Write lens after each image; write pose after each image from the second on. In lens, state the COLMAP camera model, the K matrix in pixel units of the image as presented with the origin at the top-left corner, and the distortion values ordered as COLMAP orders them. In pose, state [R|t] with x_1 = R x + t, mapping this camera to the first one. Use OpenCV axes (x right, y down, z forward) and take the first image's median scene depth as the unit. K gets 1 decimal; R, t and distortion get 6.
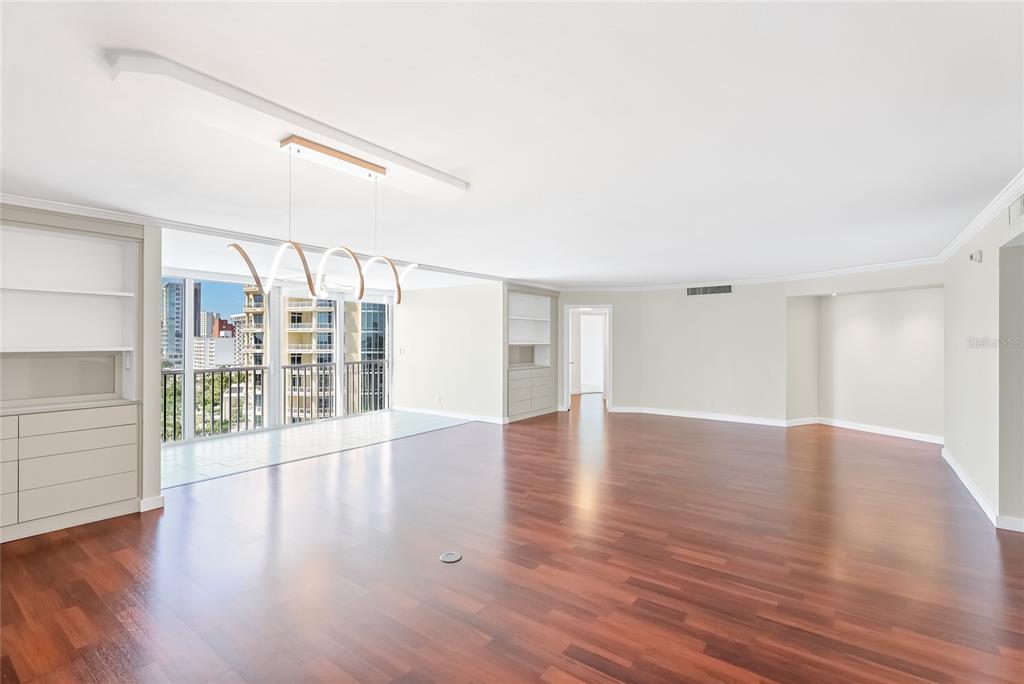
lens RADIAL K [[465.9, 0, 511.4], [0, 465.9, 336.7], [0, 0, 1]] dist [-0.003302, -0.000042]
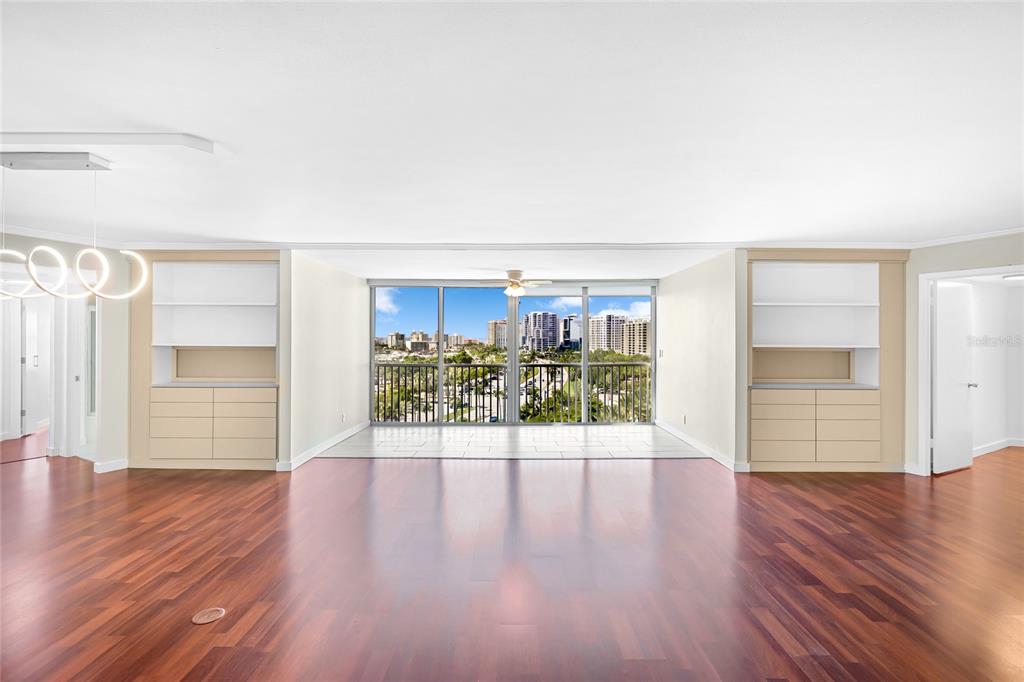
lens RADIAL K [[465.9, 0, 511.4], [0, 465.9, 335.7], [0, 0, 1]] dist [-0.003302, -0.000042]
pose [[0.592143, -0.002638, -0.805829, 0.288708], [0.003494, 0.999994, -0.000707, 0.000765], [0.805825, -0.002397, 0.592148, 0.343871]]
